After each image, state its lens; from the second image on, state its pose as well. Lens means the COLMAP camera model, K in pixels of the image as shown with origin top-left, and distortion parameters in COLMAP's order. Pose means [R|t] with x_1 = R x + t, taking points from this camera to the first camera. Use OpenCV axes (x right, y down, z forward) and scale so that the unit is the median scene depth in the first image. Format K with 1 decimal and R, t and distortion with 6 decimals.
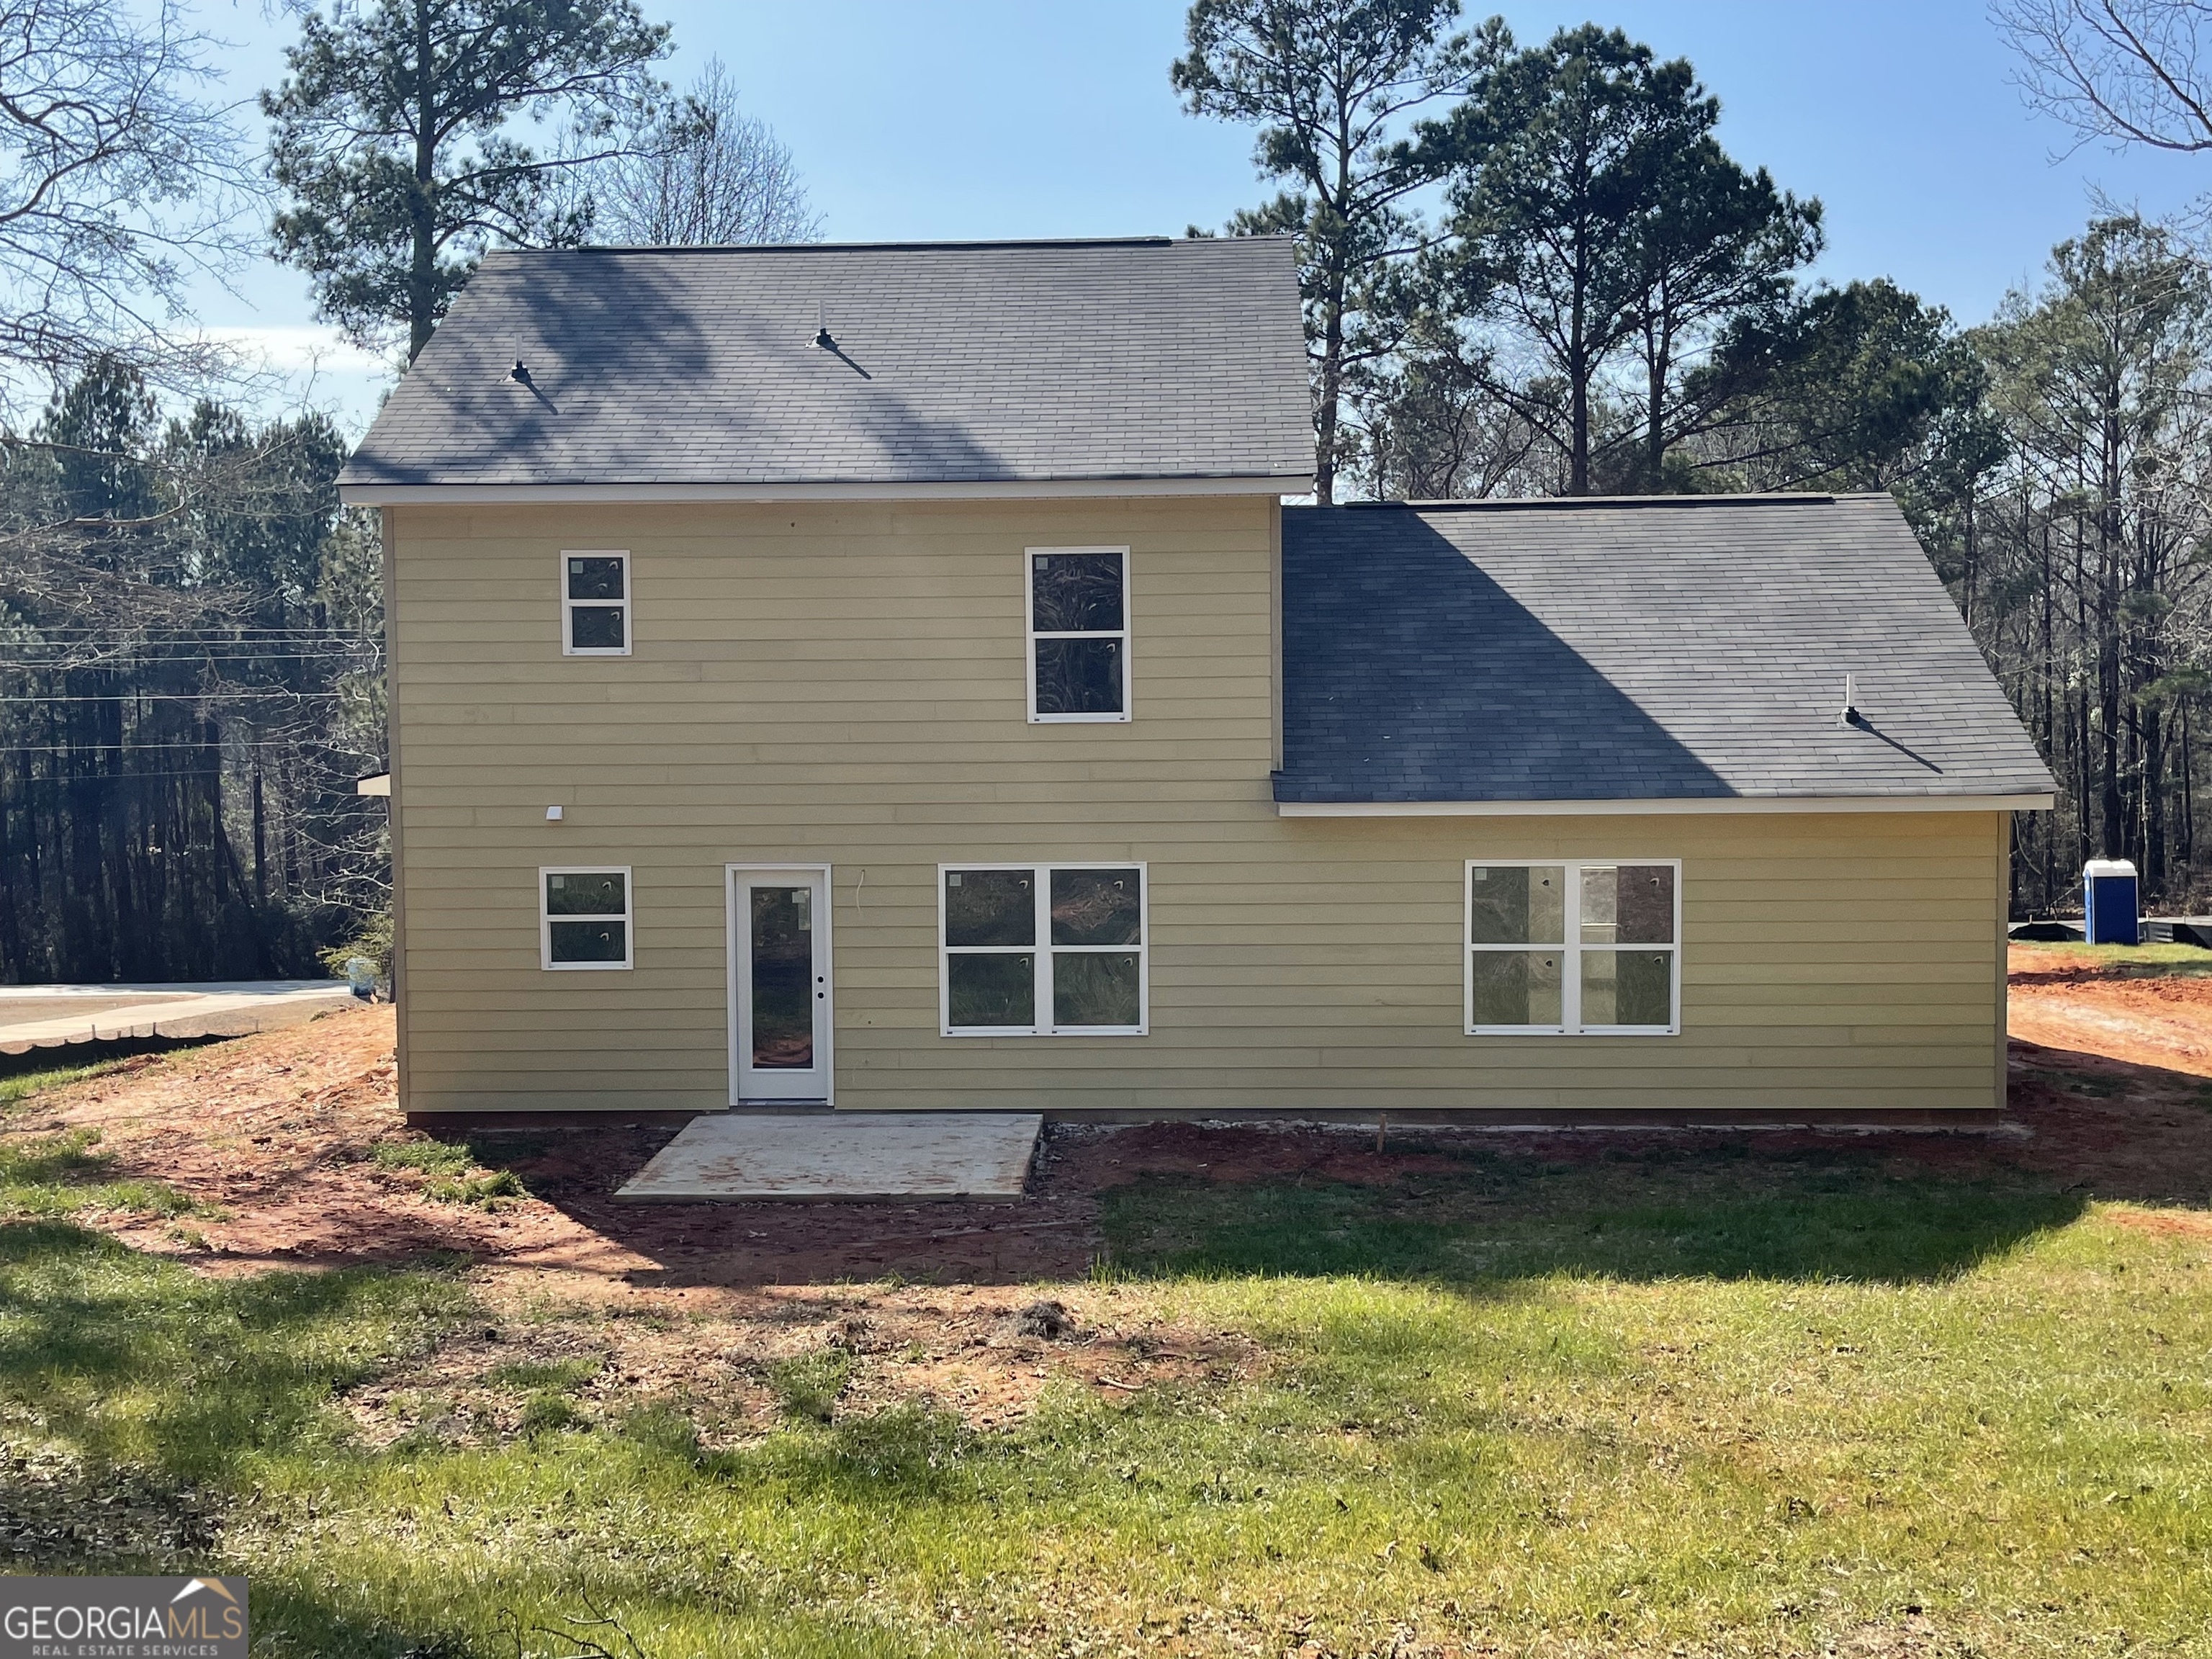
lens RADIAL K [[2379.1, 0, 1106.0], [0, 2379.1, 829.5], [0, 0, 1]] dist [0.019293, -0.000601]
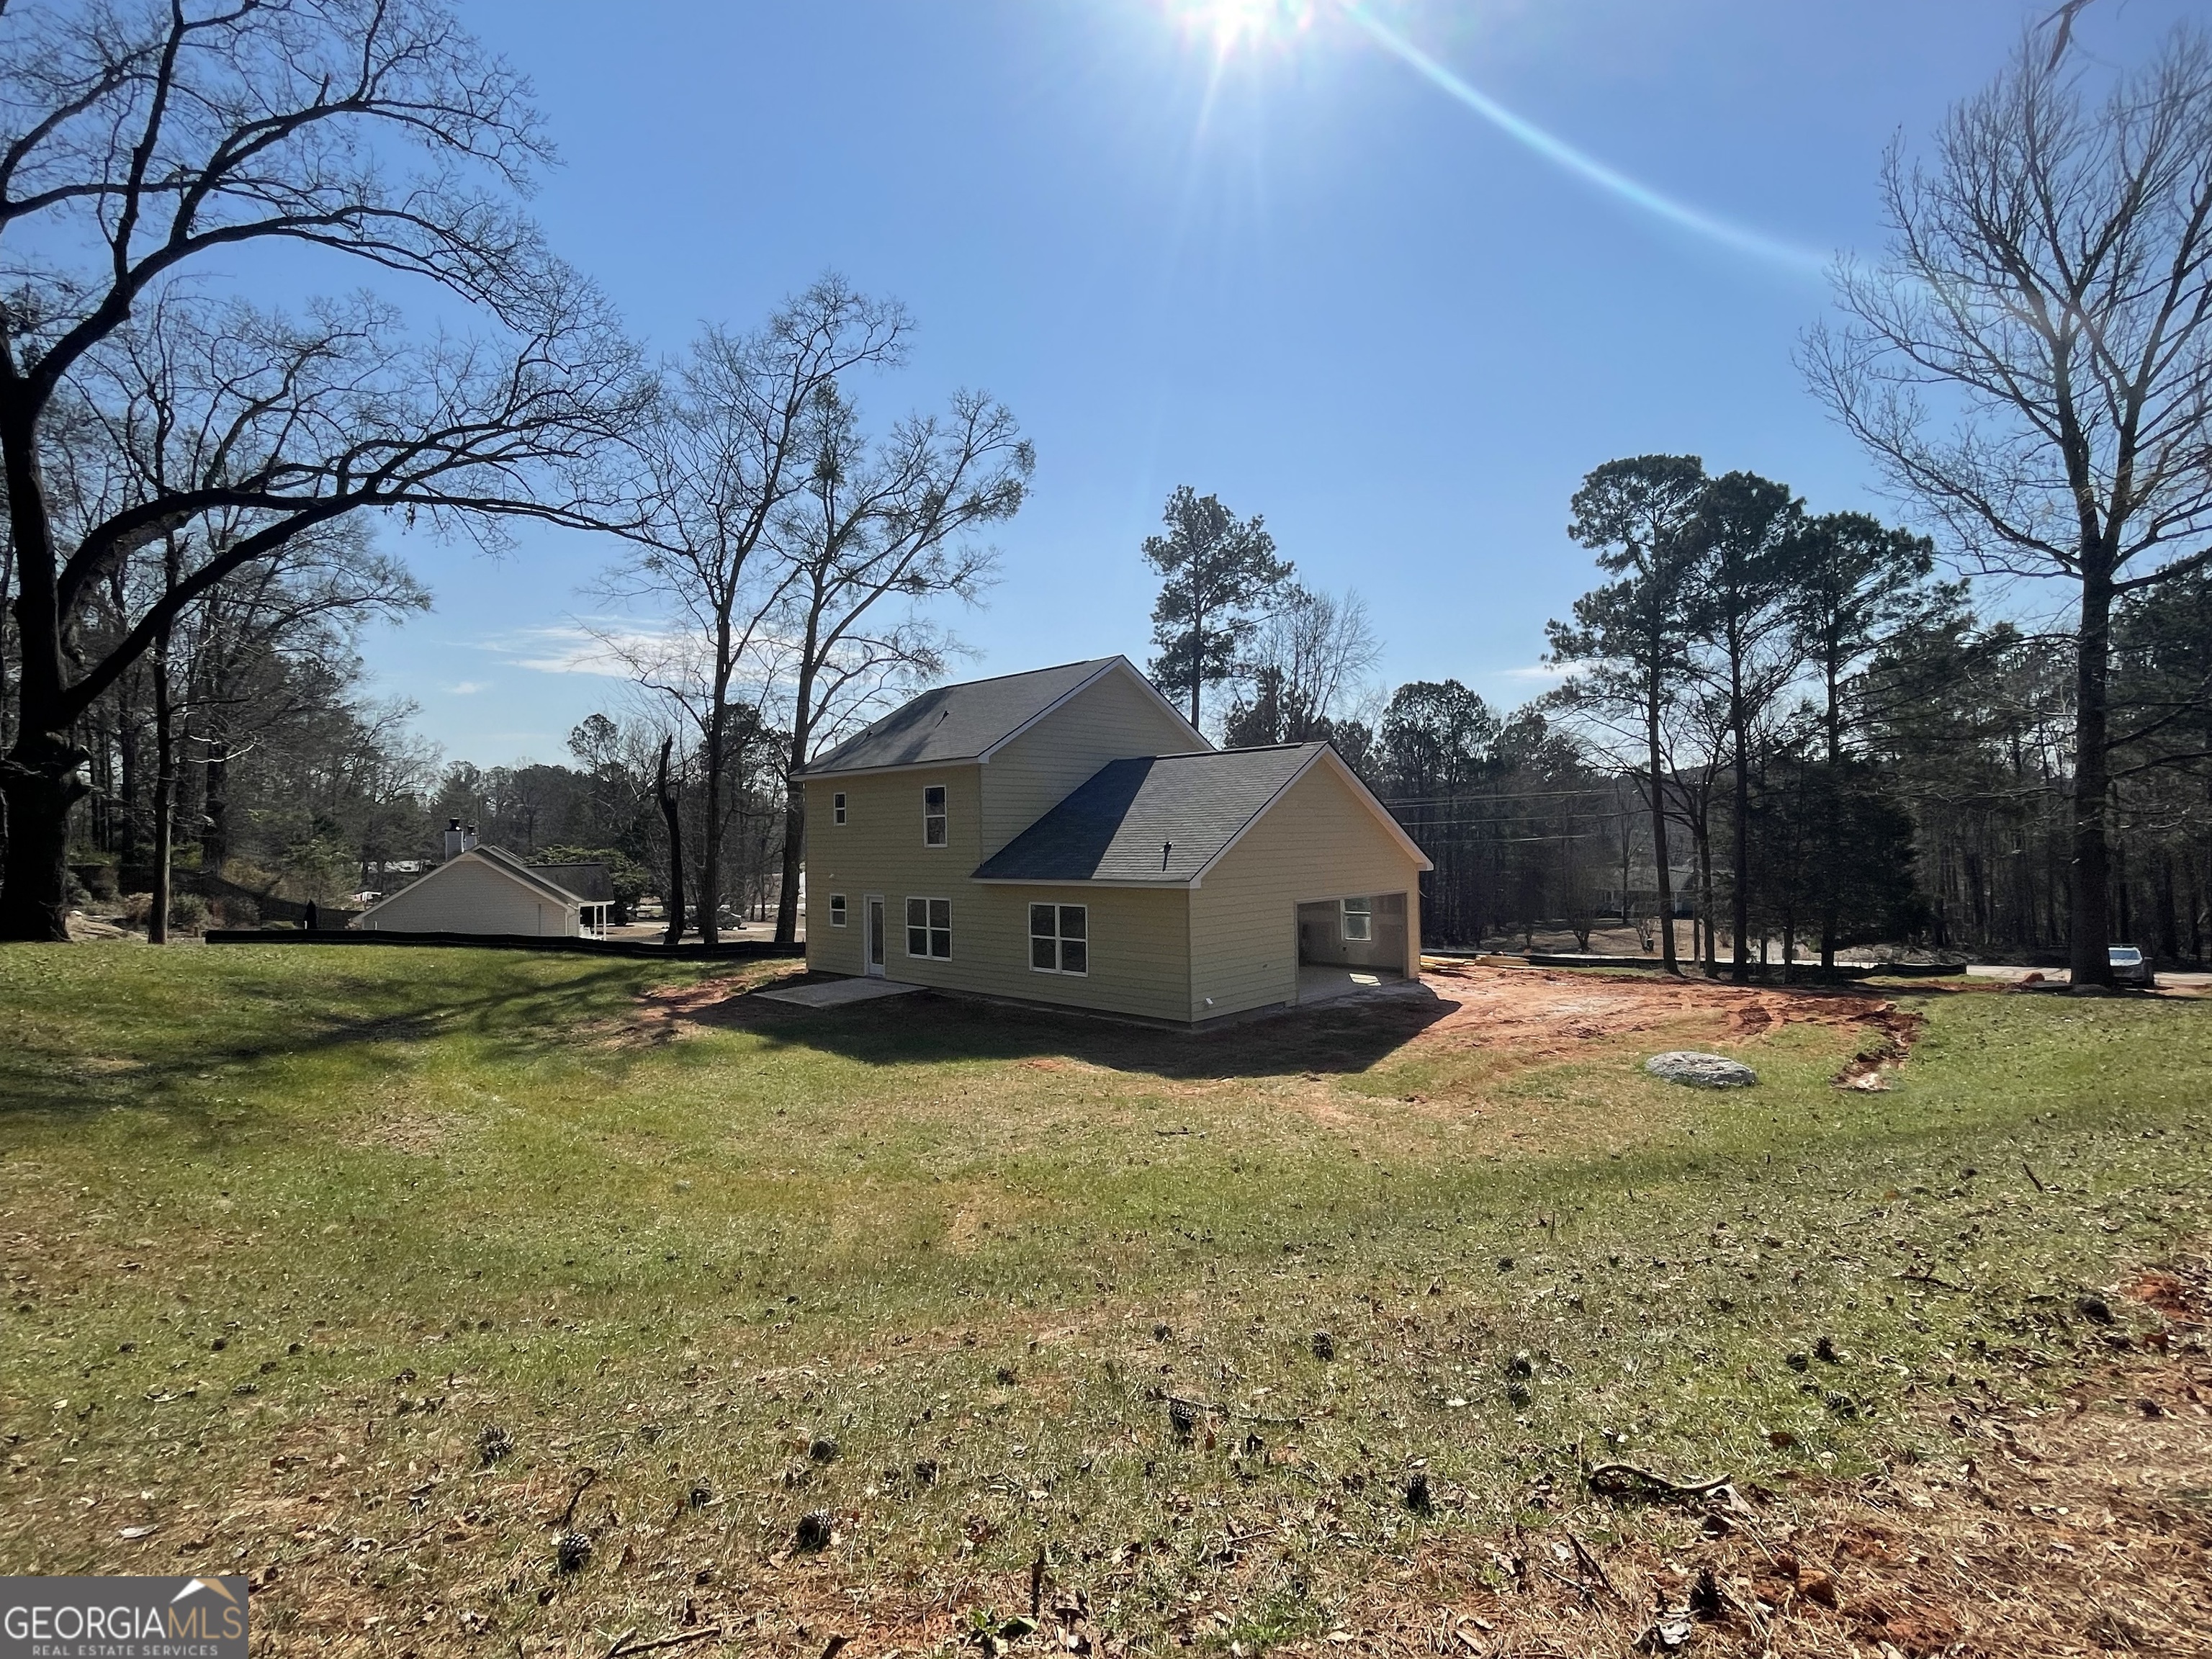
lens RADIAL K [[1024.8, 0, 1096.8], [0, 1024.8, 816.9], [0, 0, 1]] dist [0.000867, -0.000318]
pose [[0.743882, -0.016512, -0.668107, 0.933900], [-0.029897, 0.997872, -0.057951, -0.016607], [0.667642, 0.063083, 0.741805, 0.227353]]
